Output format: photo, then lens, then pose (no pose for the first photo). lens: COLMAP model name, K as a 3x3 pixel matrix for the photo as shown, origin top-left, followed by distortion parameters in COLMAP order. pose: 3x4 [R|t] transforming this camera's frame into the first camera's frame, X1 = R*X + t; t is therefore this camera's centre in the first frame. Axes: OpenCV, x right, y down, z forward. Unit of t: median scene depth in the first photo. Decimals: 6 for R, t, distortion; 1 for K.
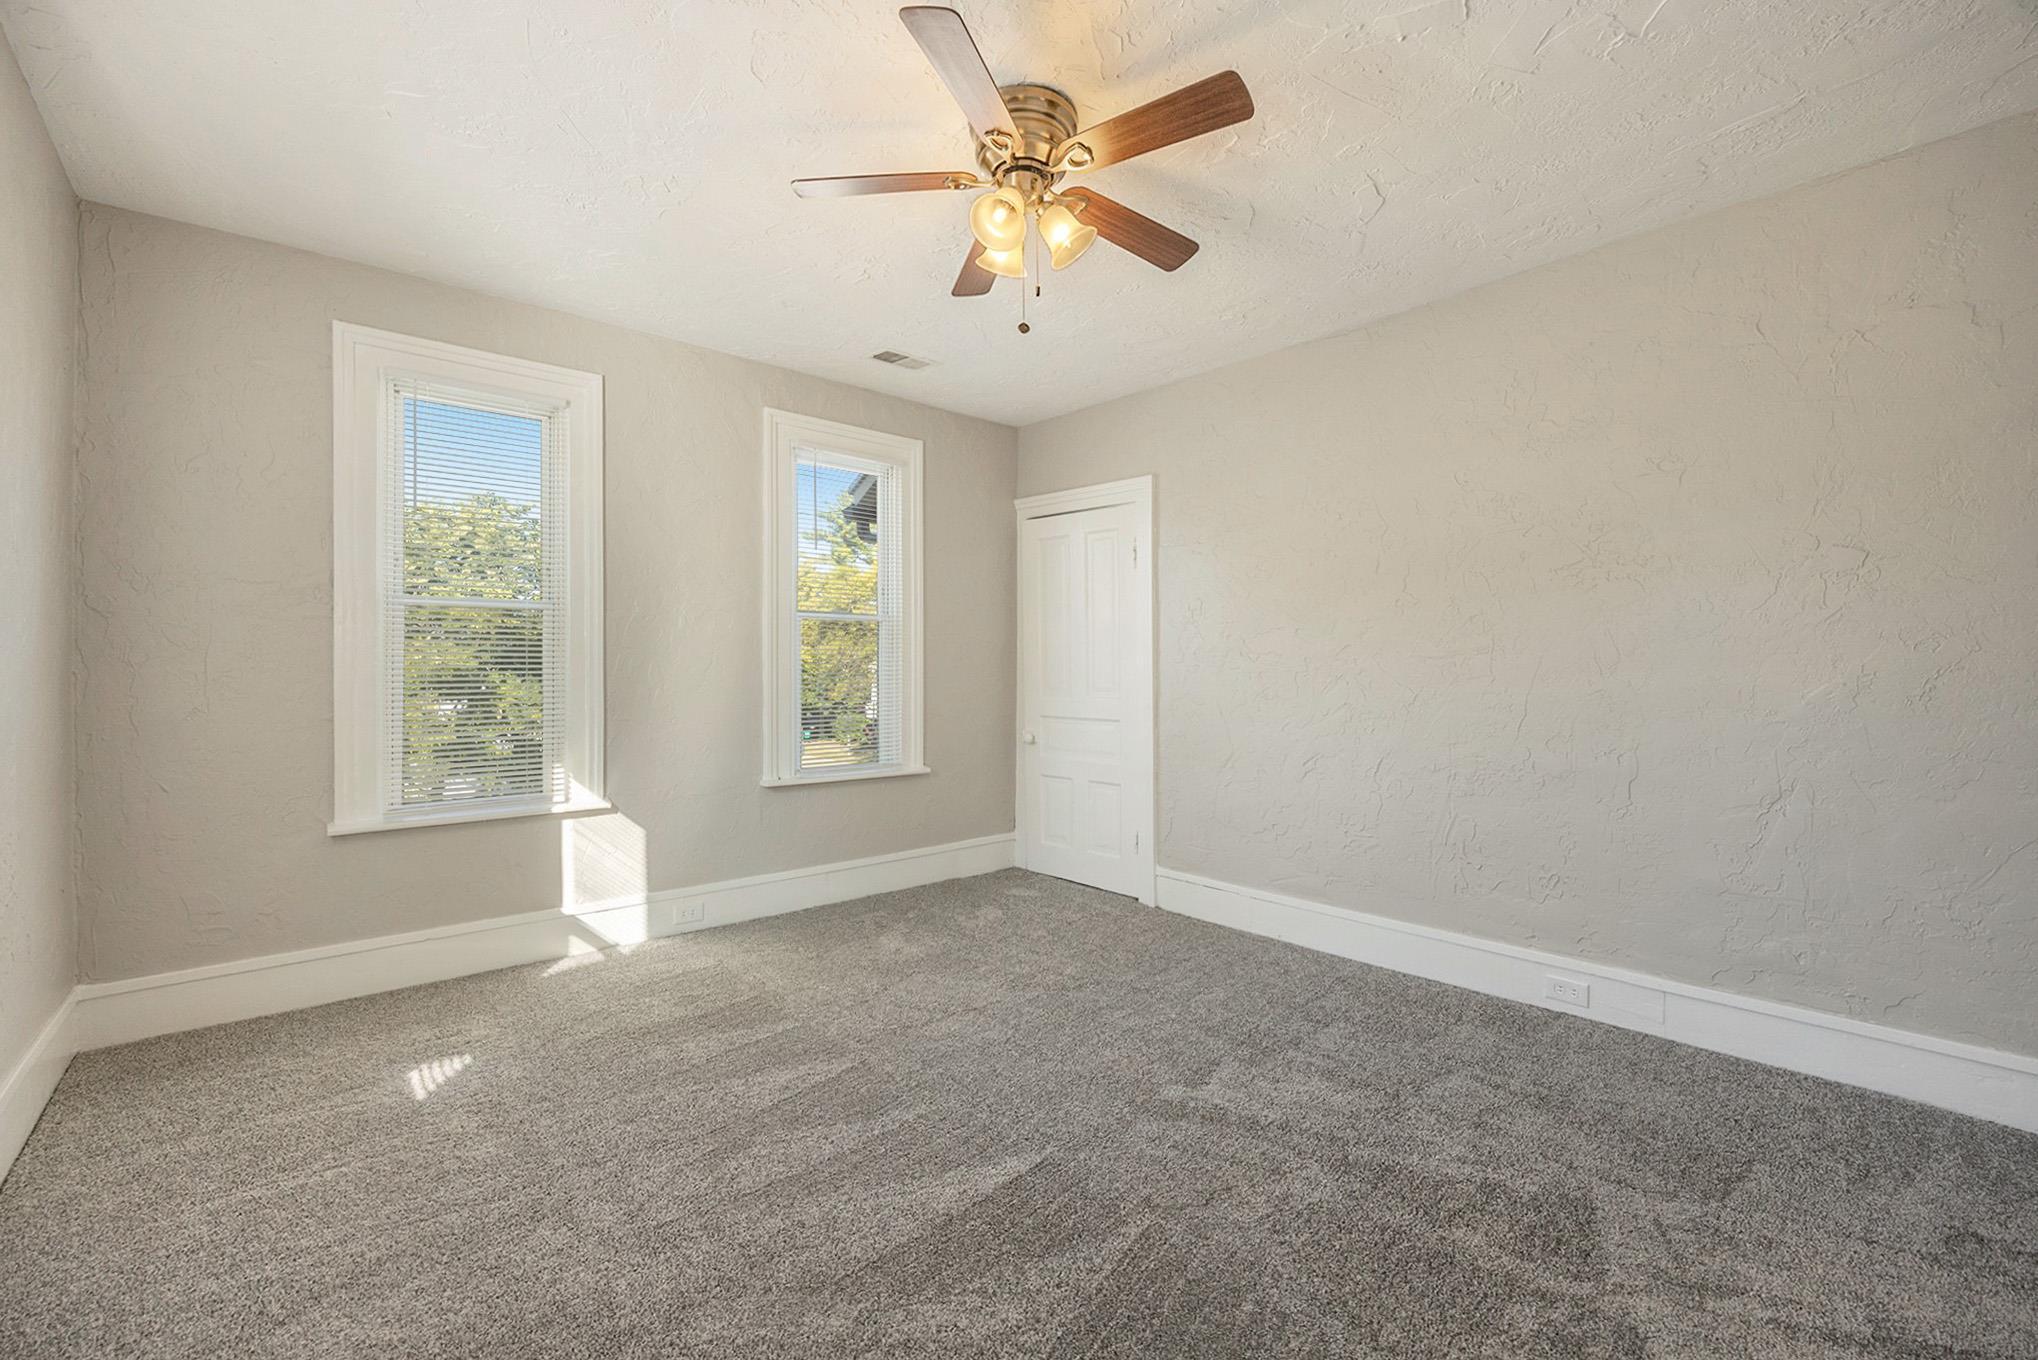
lens RADIAL K [[838.6, 0, 1019.3], [0, 838.6, 671.8], [0, 0, 1]] dist [-0.027362, 0.000286]
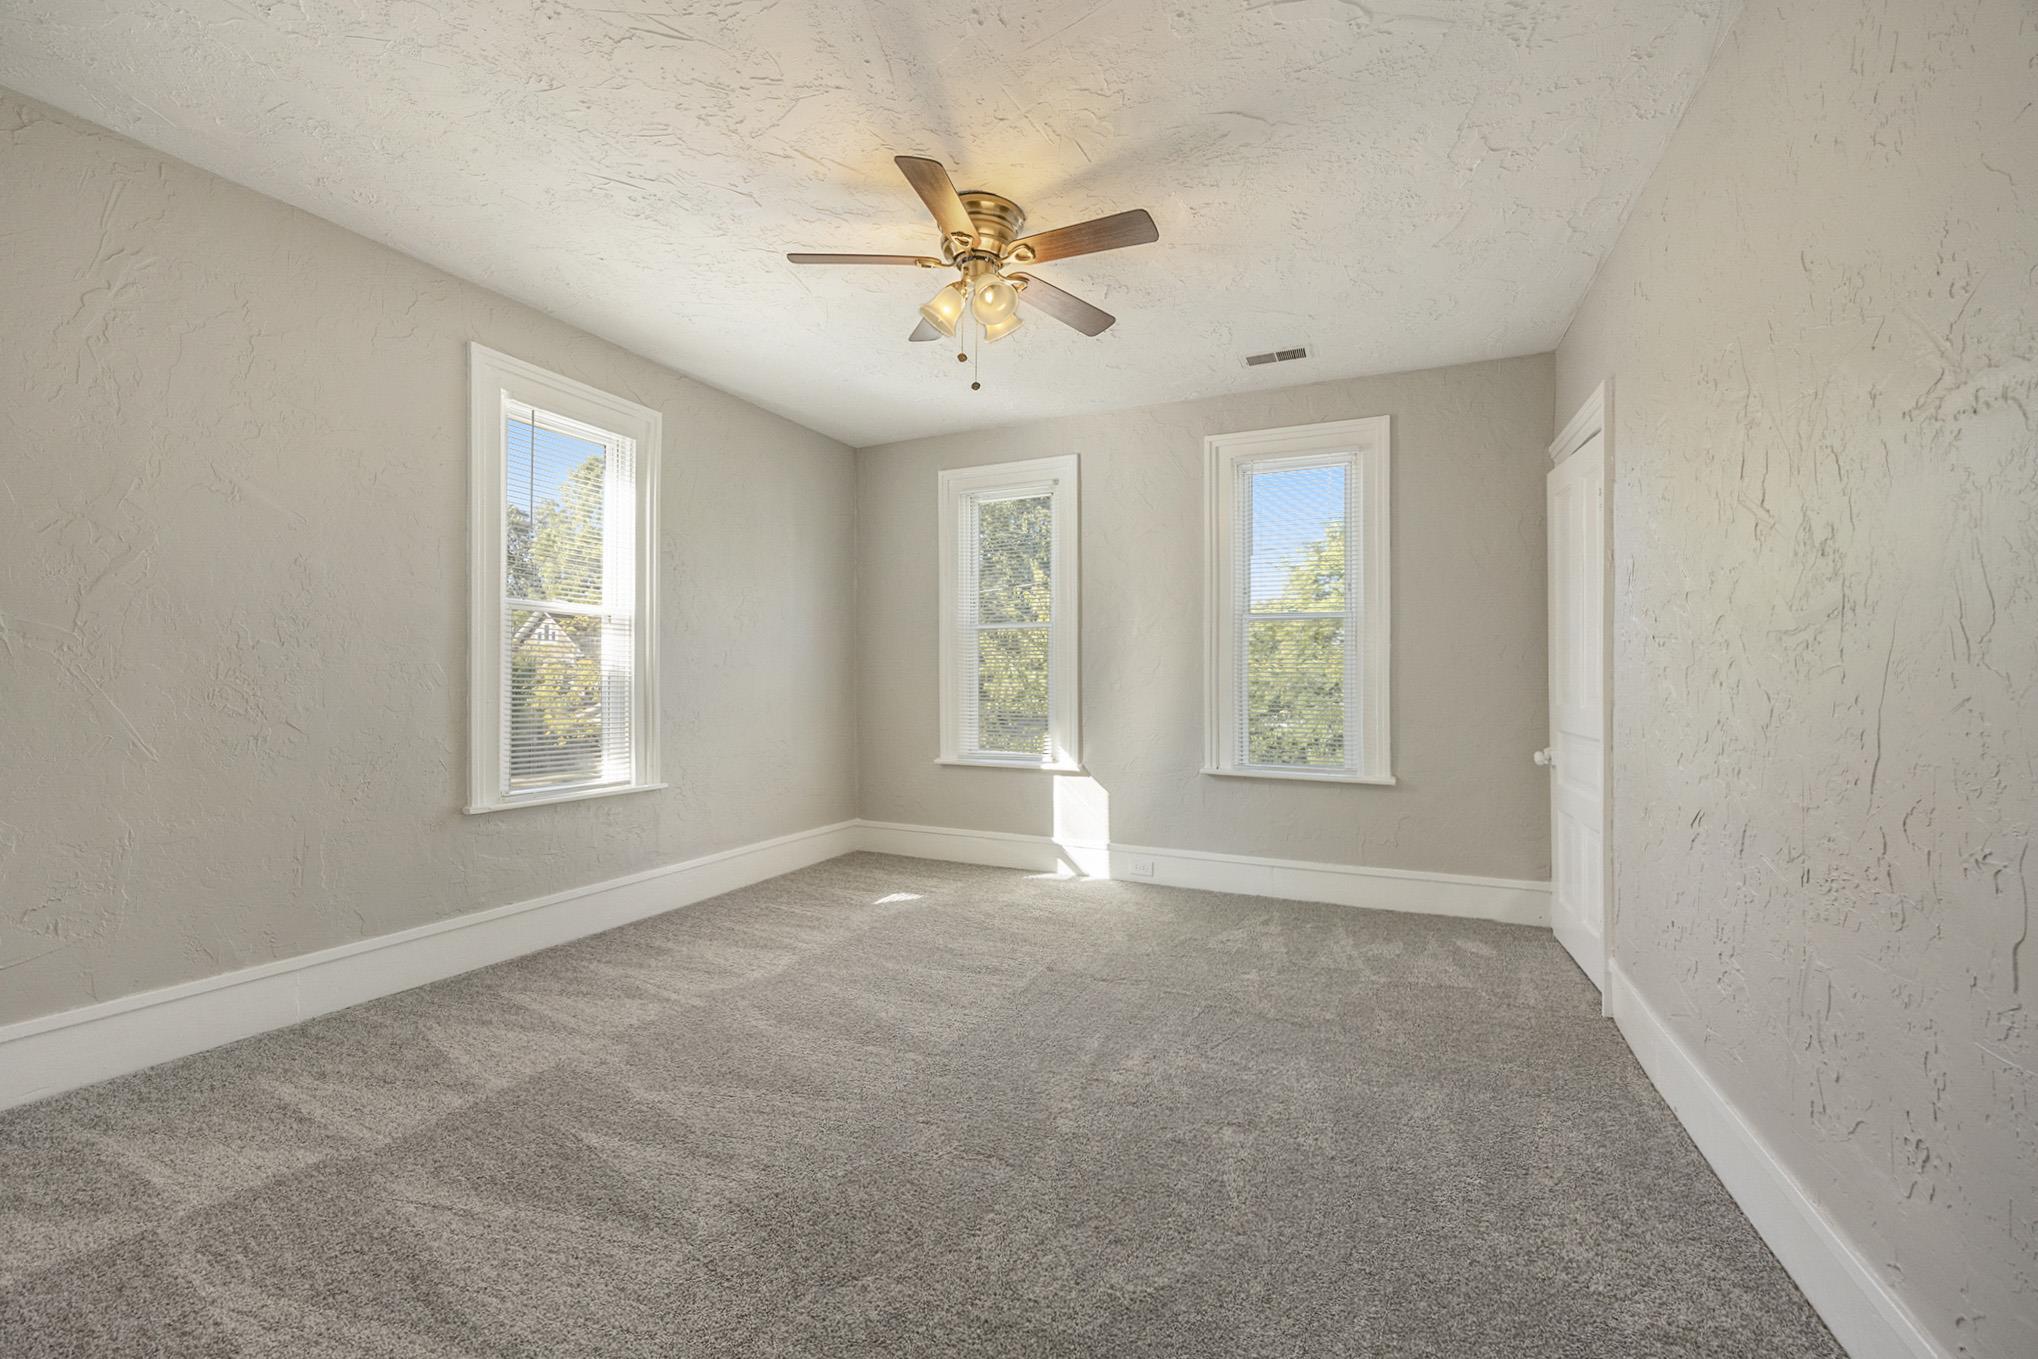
lens RADIAL K [[832.5, 0, 980.9], [0, 832.5, 682.7], [0, 0, 1]] dist [-0.030122, 0.006129]
pose [[0.376490, 0.009235, -0.926375, 0.709648], [-0.003408, 0.999957, 0.008583, 0.007515], [0.926414, -0.000075, 0.376505, 0.343480]]
